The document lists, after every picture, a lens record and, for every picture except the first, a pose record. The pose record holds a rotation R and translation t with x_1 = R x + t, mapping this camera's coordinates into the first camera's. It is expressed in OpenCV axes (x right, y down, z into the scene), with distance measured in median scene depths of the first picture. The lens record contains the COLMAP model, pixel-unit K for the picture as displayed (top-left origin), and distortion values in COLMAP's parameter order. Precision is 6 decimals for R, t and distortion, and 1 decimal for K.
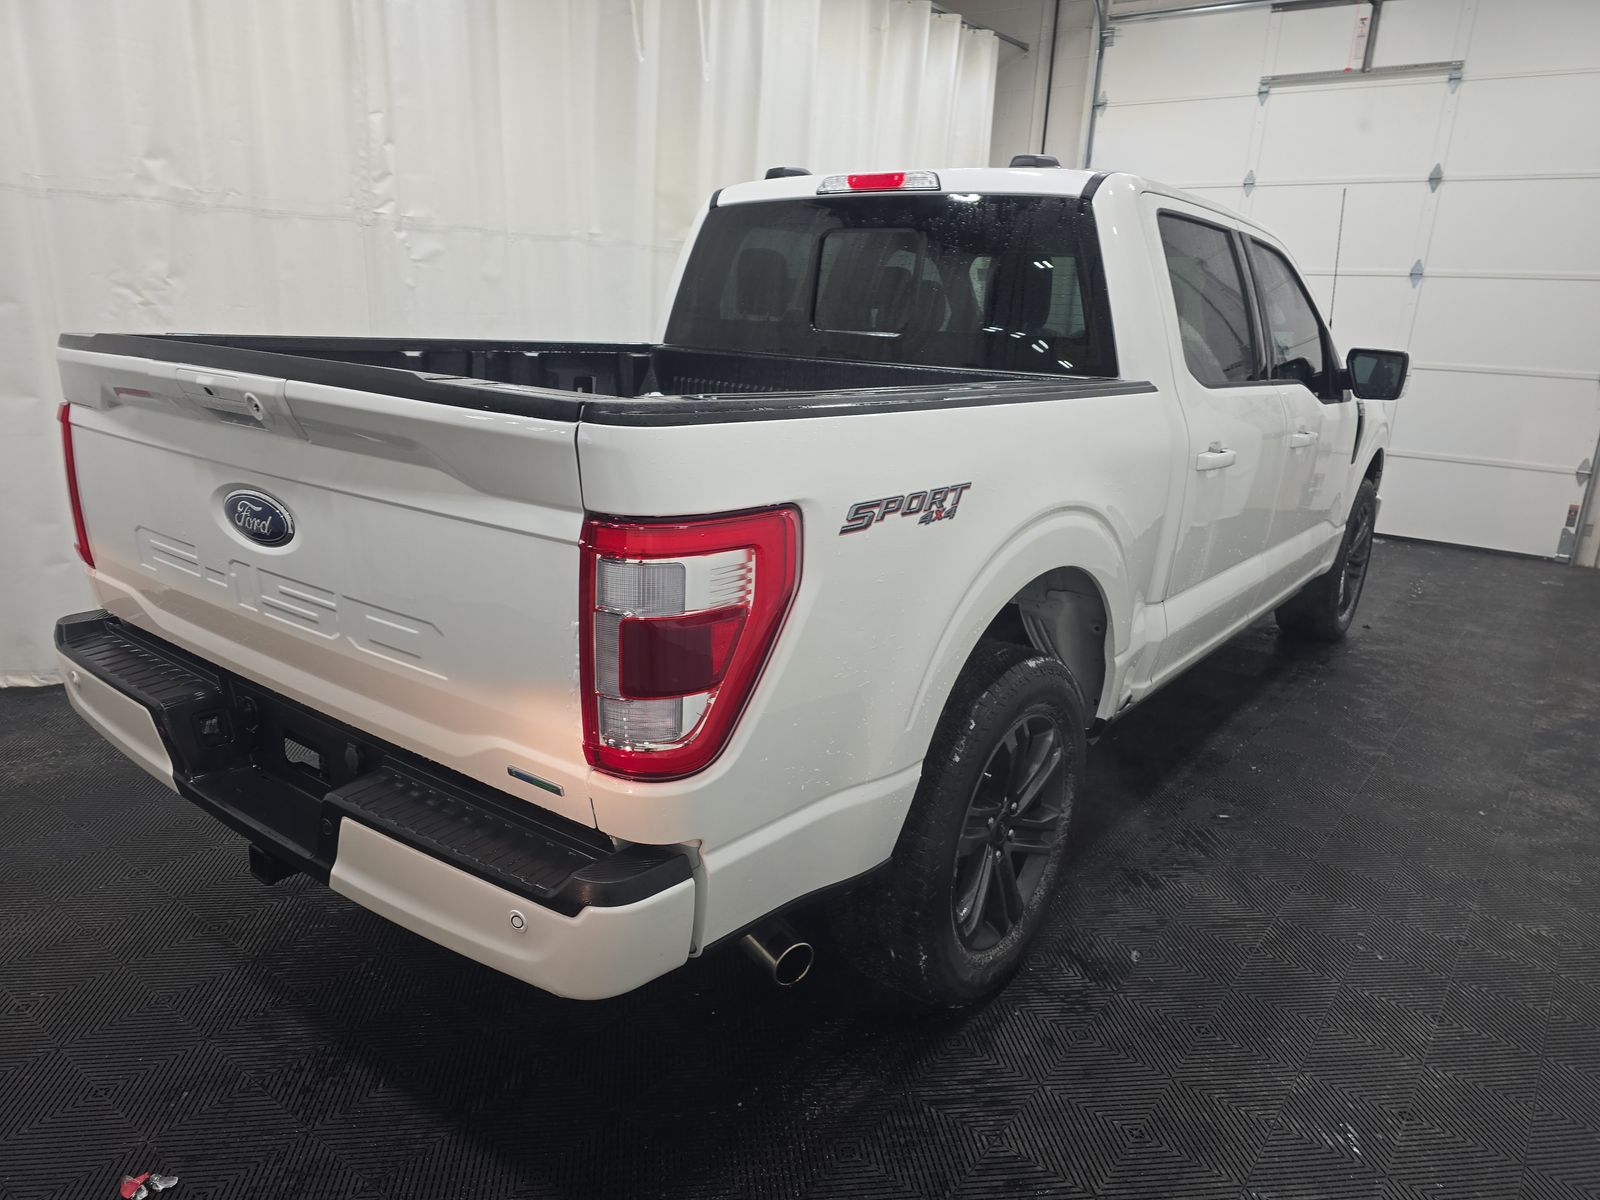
lens RADIAL K [[1062.4, 0, 801.8], [0, 1062.4, 602.9], [0, 0, 1]] dist [0.050877, -0.044602]
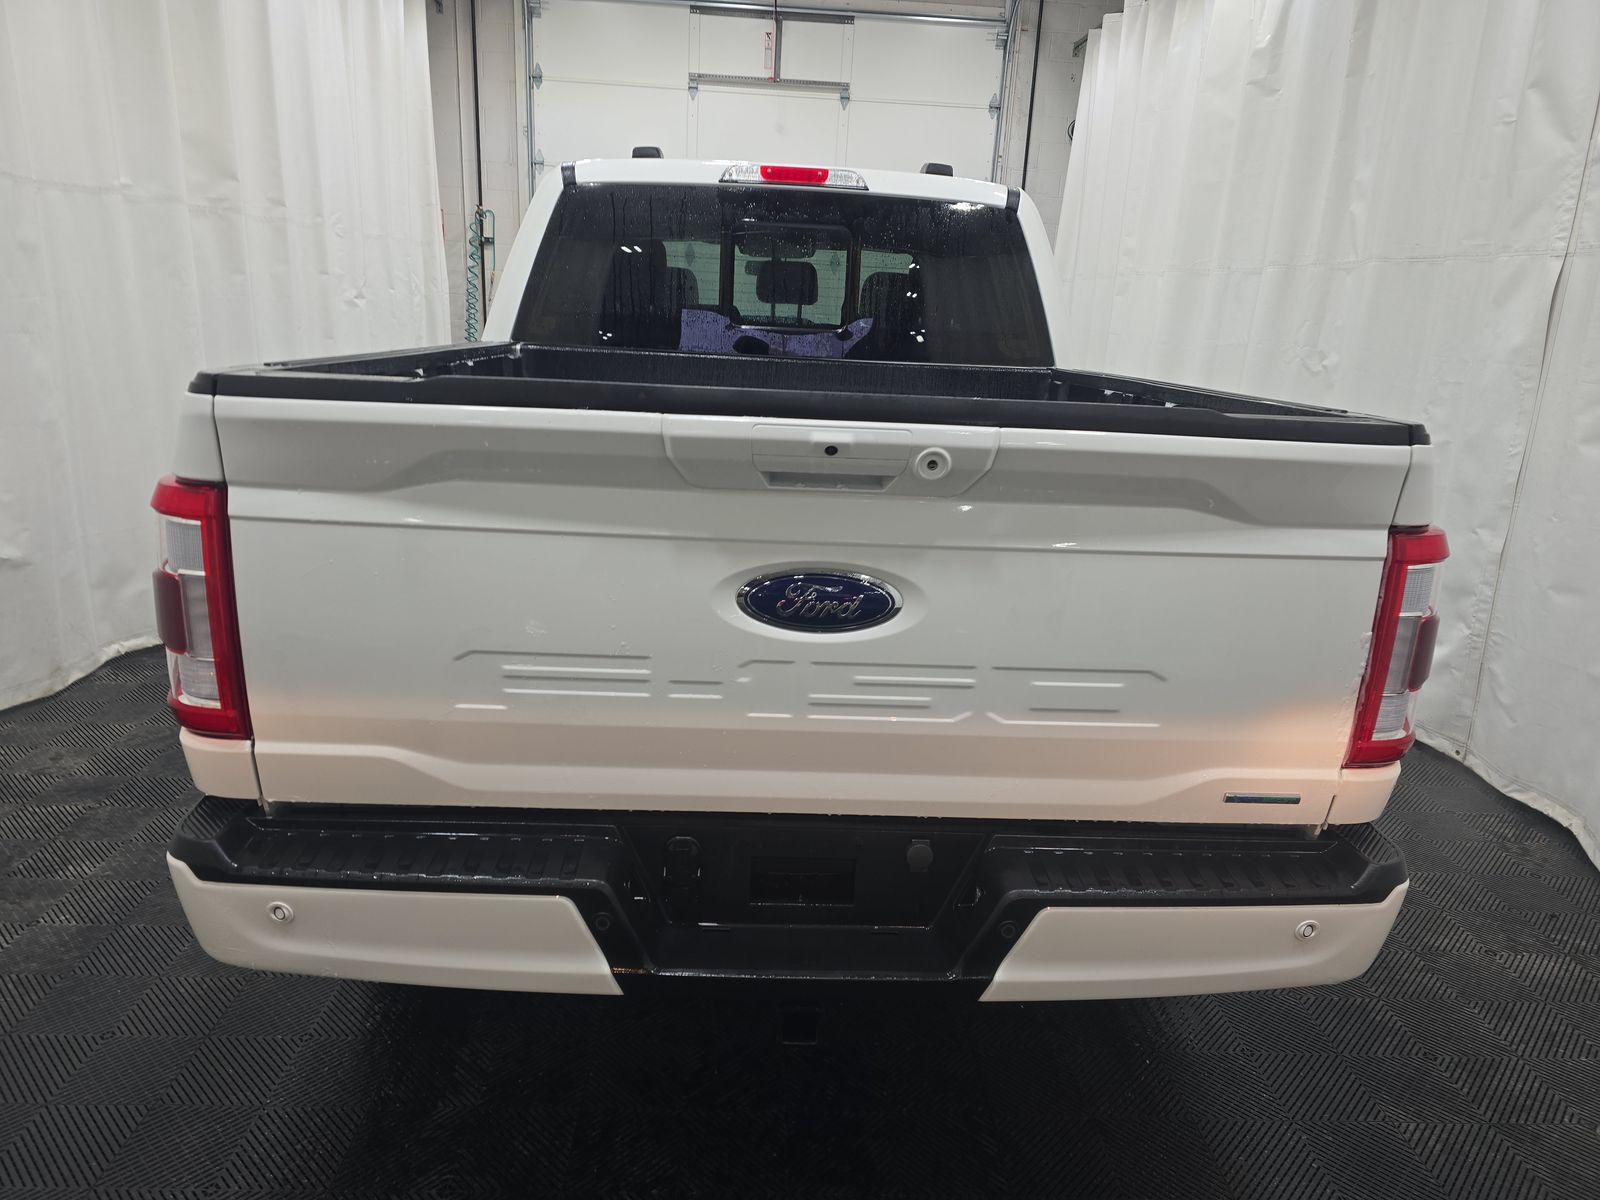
lens RADIAL K [[1062.4, 0, 798.1], [0, 1062.4, 606.6], [0, 0, 1]] dist [0.050877, -0.044602]
pose [[0.772729, -0.176235, 0.609780, -0.607282], [0.155394, 0.983973, 0.087462, -0.088600], [-0.615421, 0.027172, 0.787730, 0.232418]]
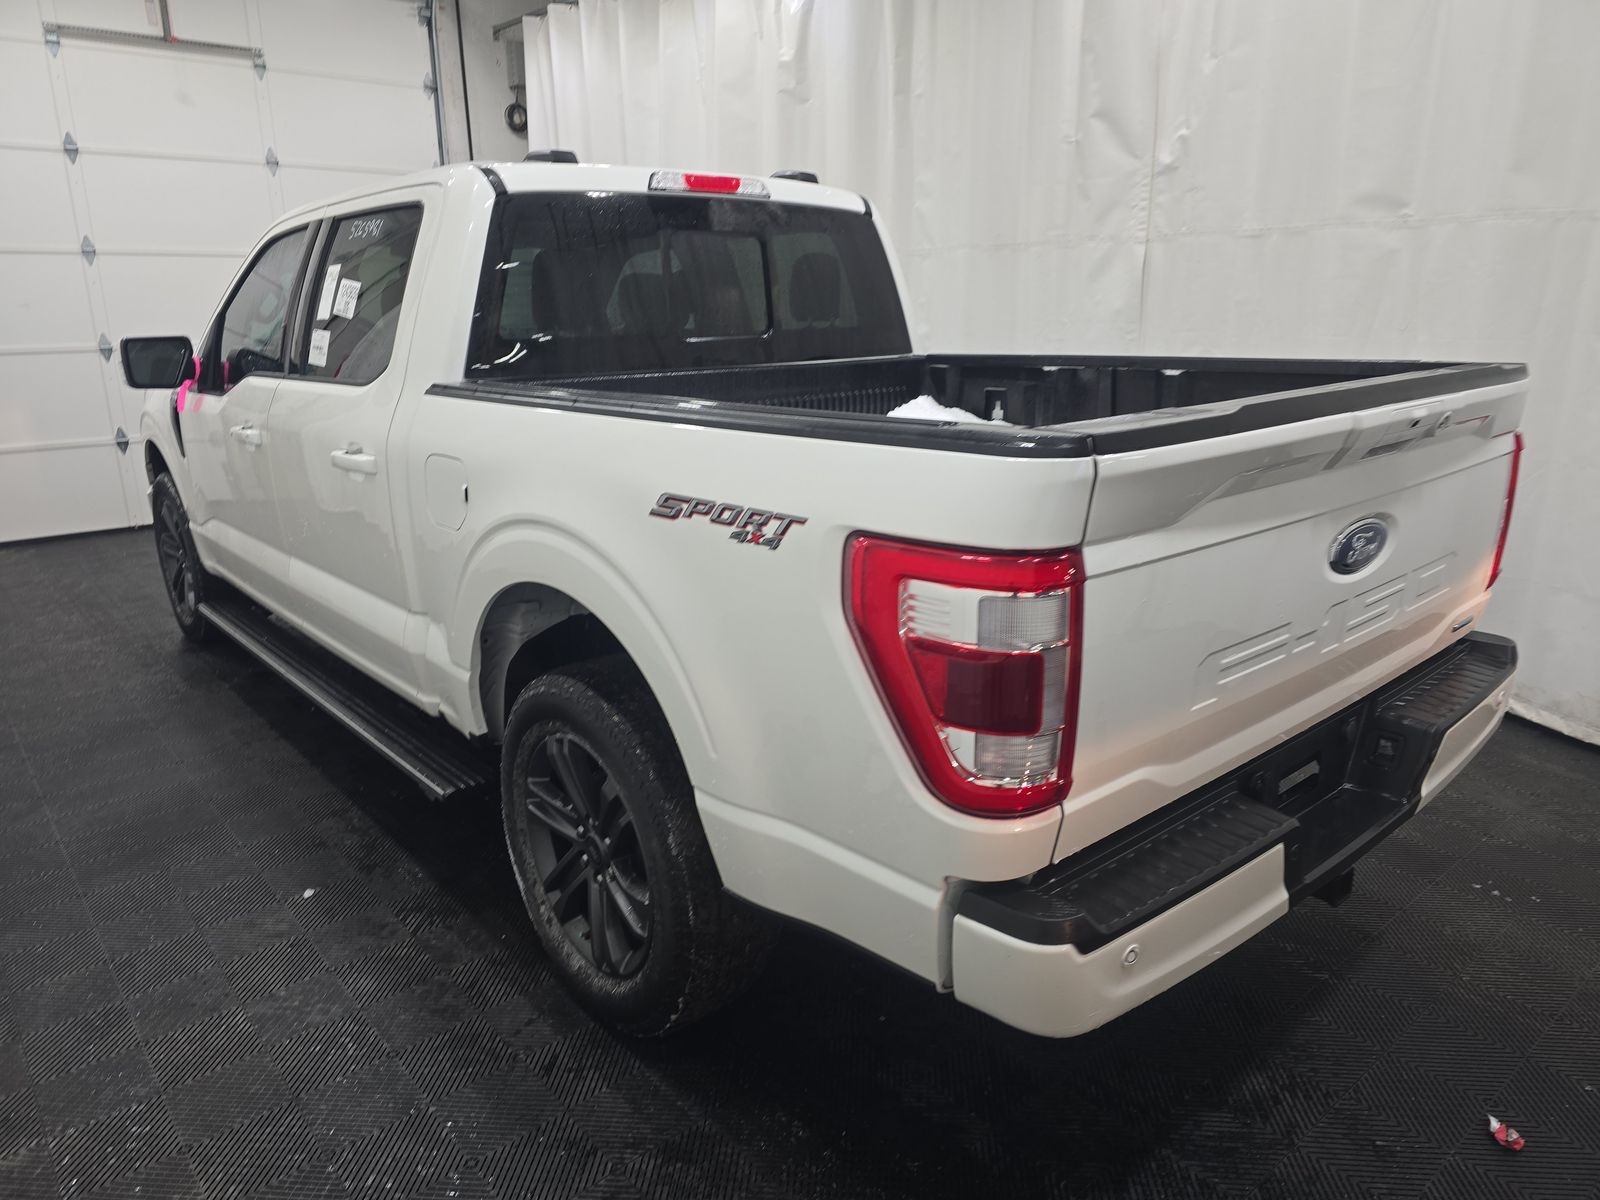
lens RADIAL K [[1062.4, 0, 798.7], [0, 1062.4, 611.8], [0, 0, 1]] dist [0.050877, -0.044602]
pose [[0.209715, -0.317629, 0.924733, -0.954521], [0.282215, 0.925176, 0.253779, -0.259836], [-0.936149, 0.207753, 0.283663, 0.736937]]
